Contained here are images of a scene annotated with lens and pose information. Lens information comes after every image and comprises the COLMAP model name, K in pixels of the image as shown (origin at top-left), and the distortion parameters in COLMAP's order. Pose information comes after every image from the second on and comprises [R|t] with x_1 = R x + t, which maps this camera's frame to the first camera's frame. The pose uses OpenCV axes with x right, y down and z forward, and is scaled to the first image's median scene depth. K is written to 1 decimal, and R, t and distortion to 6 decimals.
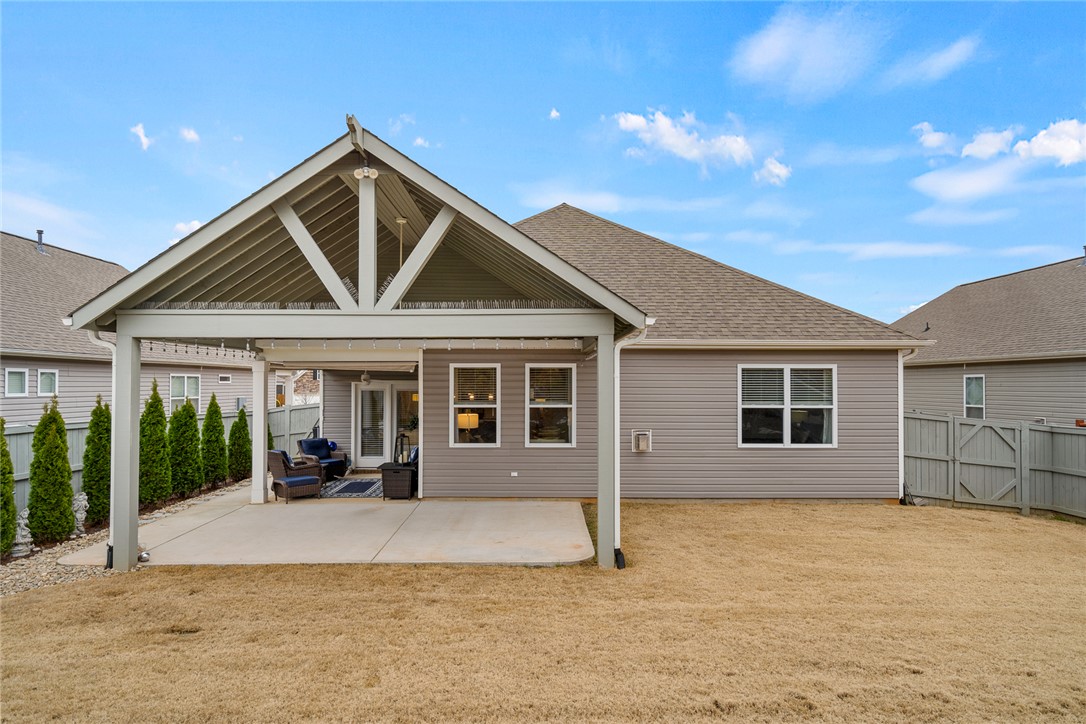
lens RADIAL K [[698.9, 0, 543.0], [0, 698.9, 362.0], [0, 0, 1]] dist [0.022517, -0.001110]
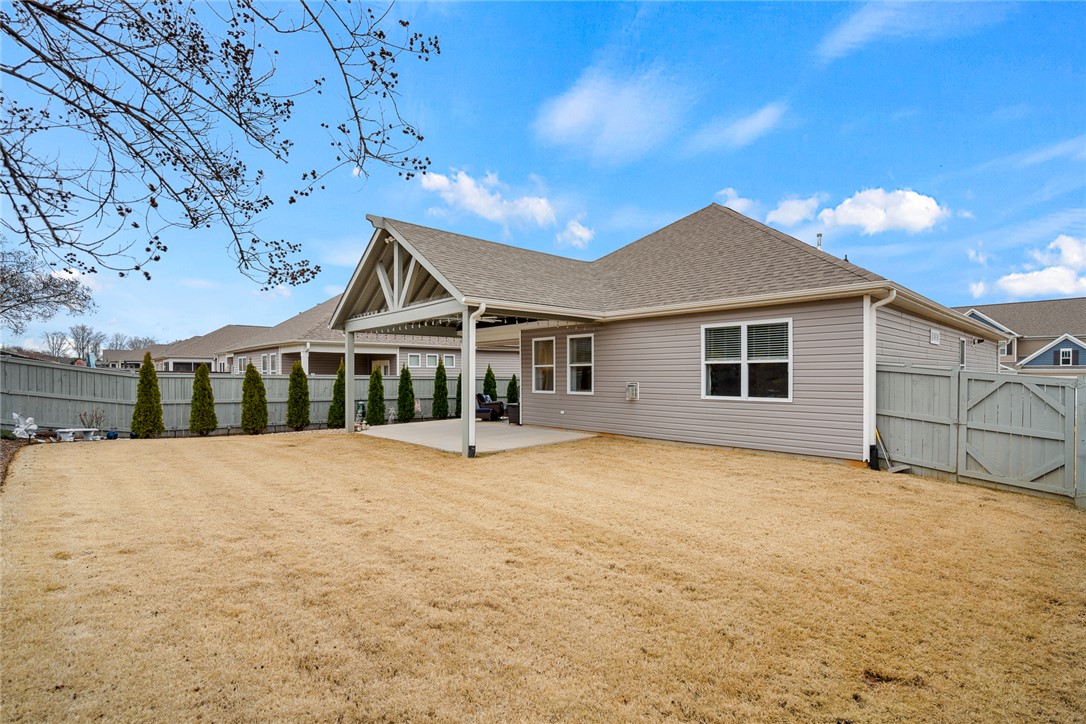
lens RADIAL K [[552.5, 0, 543.0], [0, 552.5, 362.0], [0, 0, 1]] dist [-0.000065, -0.000134]
pose [[0.624868, -0.024392, -0.780349, 0.808283], [0.022918, 0.999654, -0.012895, 0.067913], [0.780394, -0.009826, 0.625211, 0.243959]]
